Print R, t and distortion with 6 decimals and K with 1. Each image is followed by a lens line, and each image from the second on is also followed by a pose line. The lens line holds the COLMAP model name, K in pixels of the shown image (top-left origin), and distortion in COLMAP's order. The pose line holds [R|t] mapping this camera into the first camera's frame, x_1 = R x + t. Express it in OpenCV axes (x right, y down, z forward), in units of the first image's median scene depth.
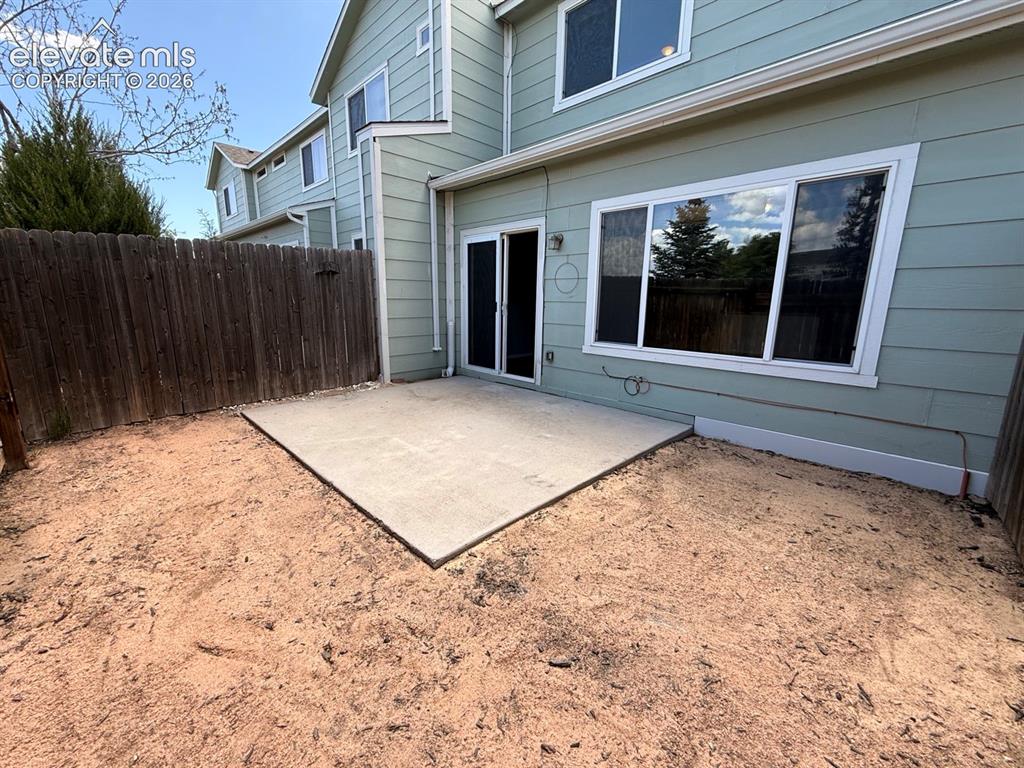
lens RADIAL K [[409.1, 0, 507.5], [0, 409.1, 381.1], [0, 0, 1]] dist [0.002138, 0.000081]
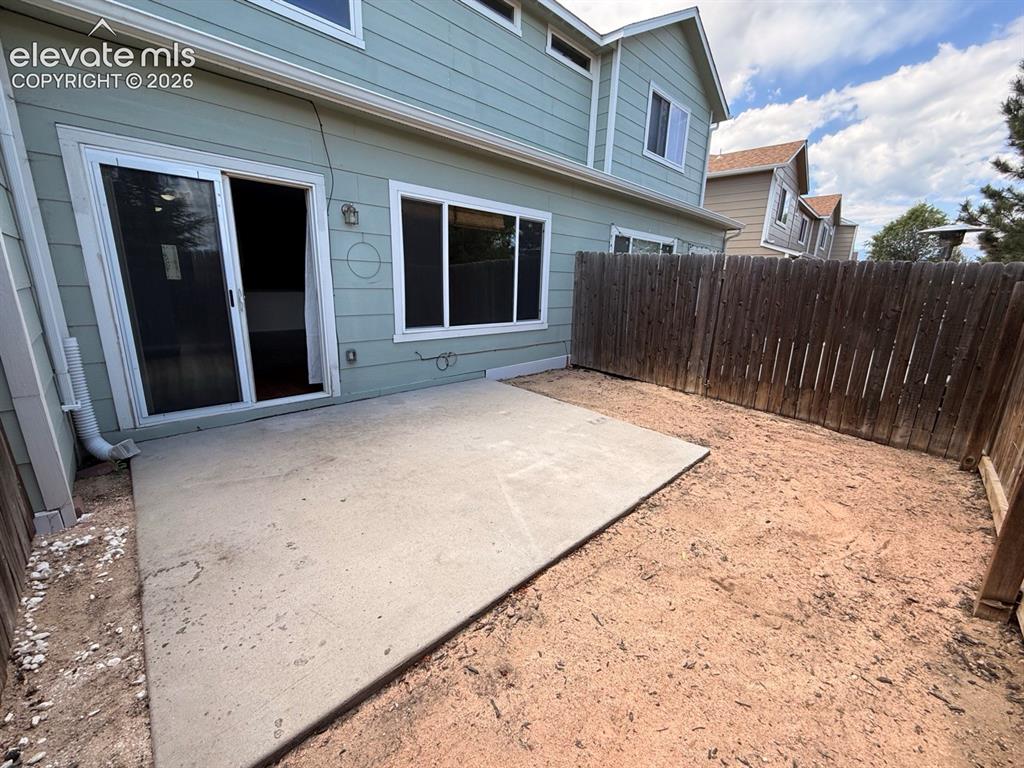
lens RADIAL K [[409.1, 0, 508.1], [0, 409.1, 382.5], [0, 0, 1]] dist [0.002138, 0.000081]
pose [[0.017587, -0.251973, 0.967574, -1.010438], [0.174557, 0.953636, 0.245171, -0.227356], [-0.984490, 0.164585, 0.060755, 0.951631]]
